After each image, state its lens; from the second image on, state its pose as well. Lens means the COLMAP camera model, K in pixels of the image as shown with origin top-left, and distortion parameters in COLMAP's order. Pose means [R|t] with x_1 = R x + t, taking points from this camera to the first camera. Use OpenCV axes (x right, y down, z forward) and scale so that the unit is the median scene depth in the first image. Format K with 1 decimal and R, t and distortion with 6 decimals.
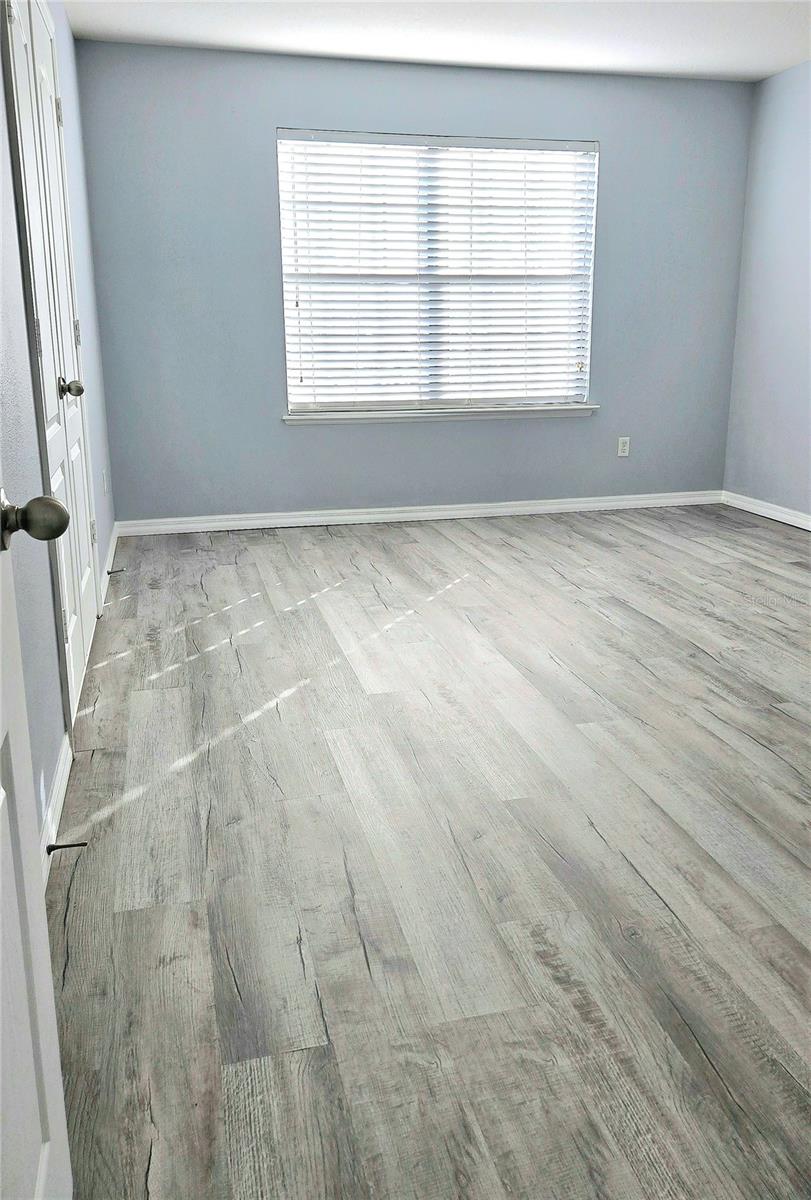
lens RADIAL K [[920.5, 0, 405.5], [0, 920.5, 600.0], [0, 0, 1]] dist [0.002774, 0.000626]
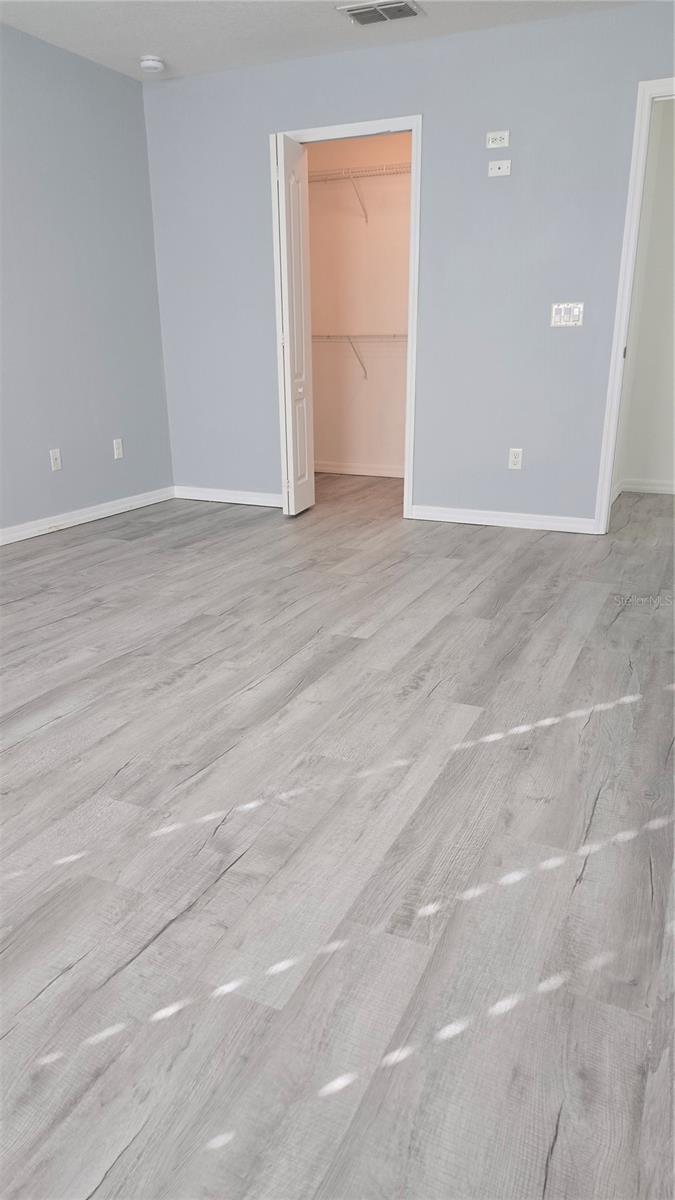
lens RADIAL K [[802.8, 0, 337.5], [0, 802.8, 600.0], [0, 0, 1]] dist [0.054675, -0.000566]
pose [[-0.772980, -0.180309, 0.608268, -0.406475], [0.194100, 0.845579, 0.497314, -0.425400], [-0.604009, 0.502479, -0.618618, 1.558925]]
